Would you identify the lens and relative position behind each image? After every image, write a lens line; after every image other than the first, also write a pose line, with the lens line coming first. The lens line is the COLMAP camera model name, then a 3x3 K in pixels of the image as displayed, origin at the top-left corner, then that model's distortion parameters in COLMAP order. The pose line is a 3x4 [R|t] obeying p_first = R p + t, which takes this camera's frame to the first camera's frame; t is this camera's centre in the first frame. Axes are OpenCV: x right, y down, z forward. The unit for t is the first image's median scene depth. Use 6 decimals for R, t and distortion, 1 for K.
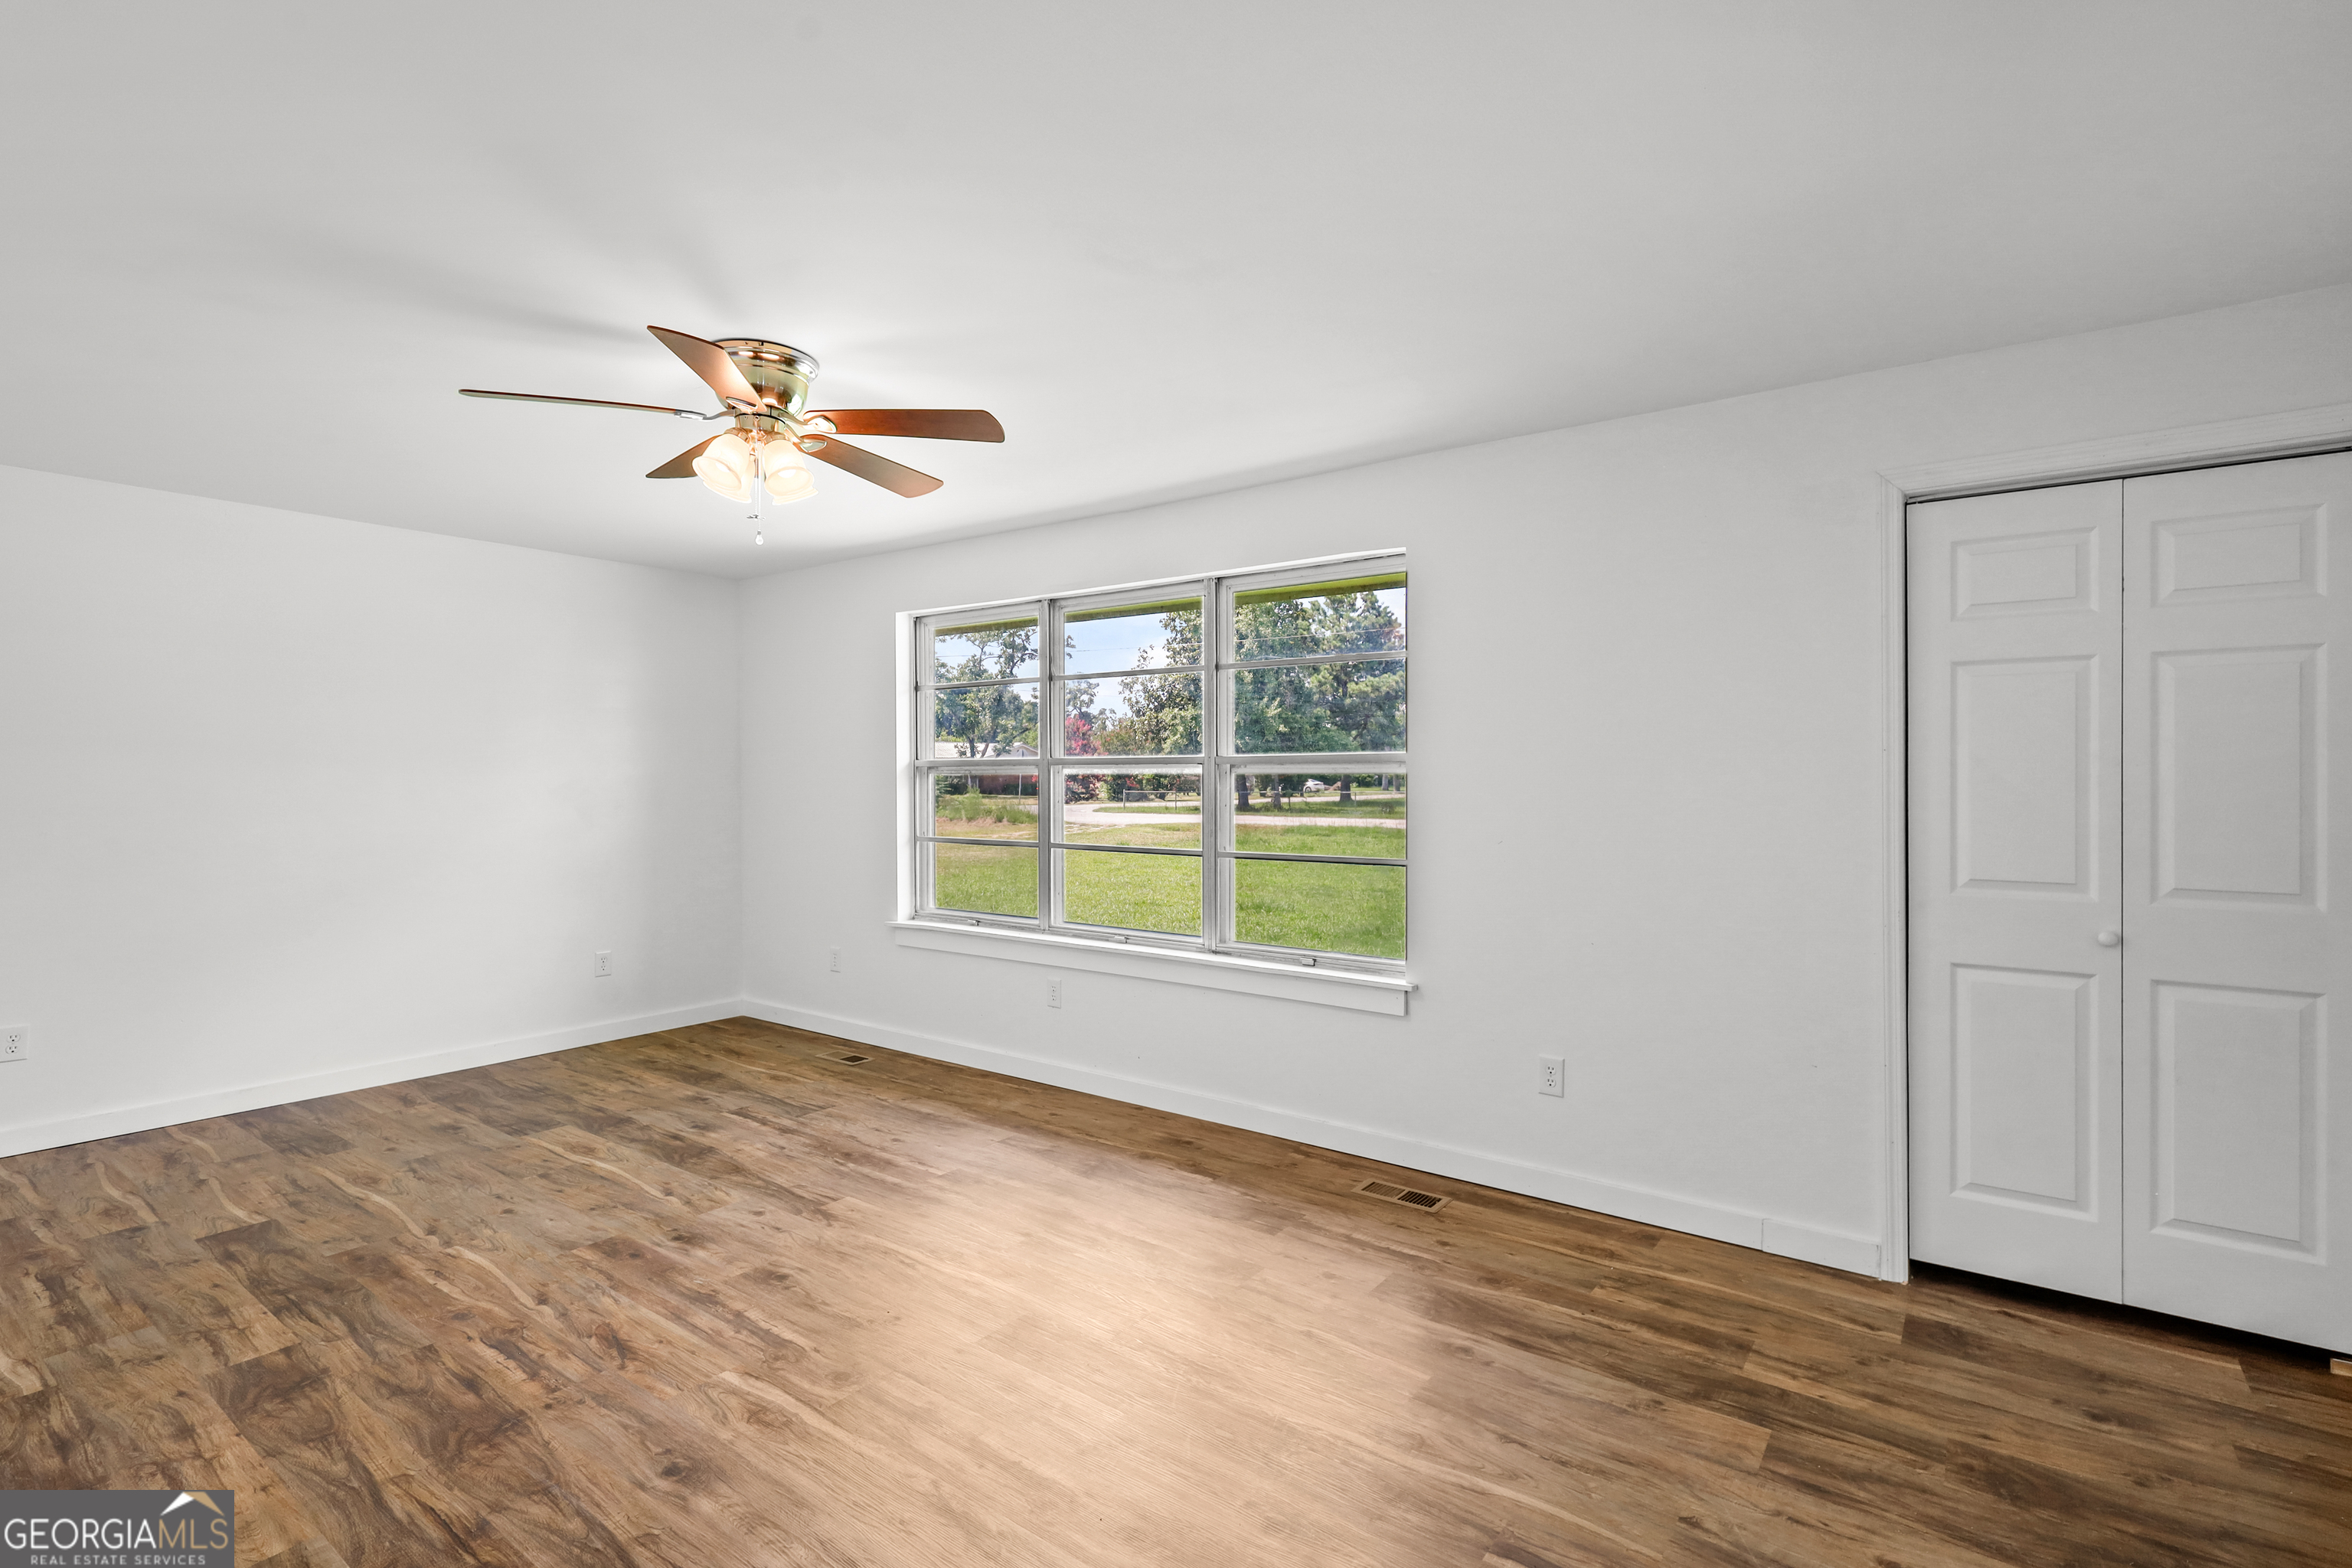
lens RADIAL K [[1099.9, 0, 1189.5], [0, 1099.9, 783.1], [0, 0, 1]] dist [-0.003467, 0.001495]
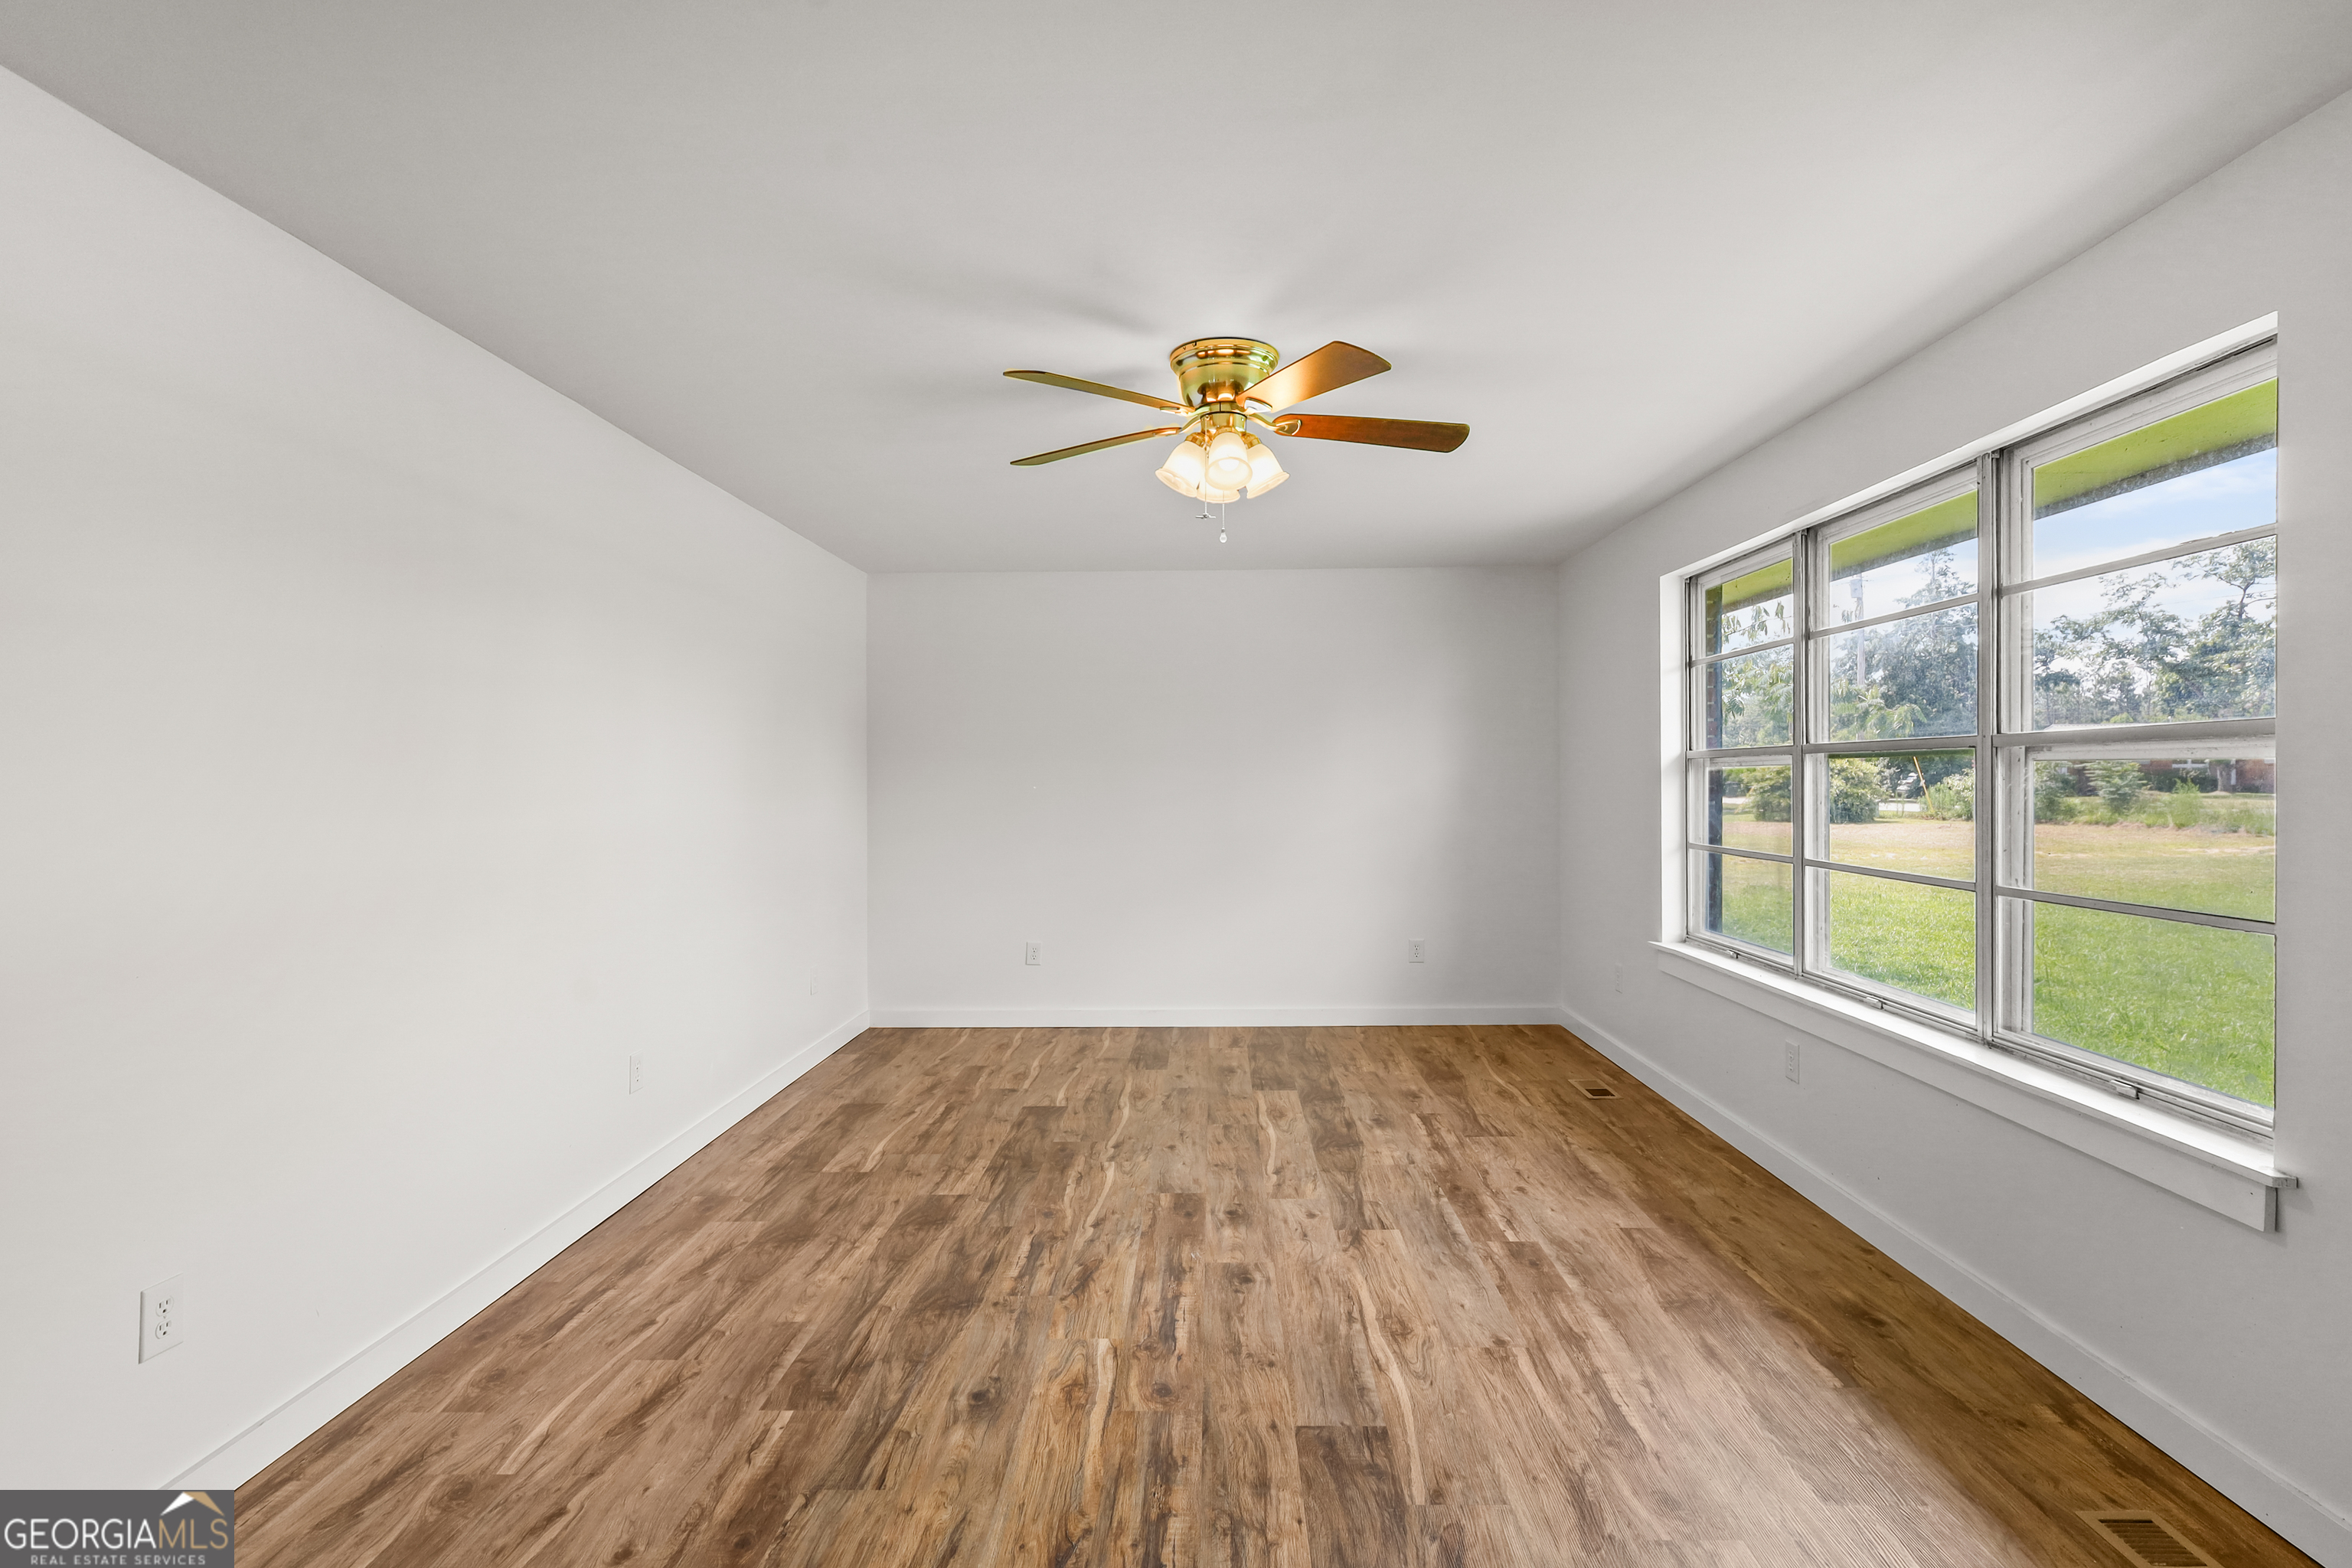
lens RADIAL K [[1126.5, 0, 1175.6], [0, 1126.5, 778.1], [0, 0, 1]] dist [-0.007574, 0.000583]
pose [[0.572129, -0.004843, -0.820150, 0.386560], [0.004858, 0.999985, -0.002516, 0.000363], [0.820150, -0.002545, 0.572144, 0.336586]]
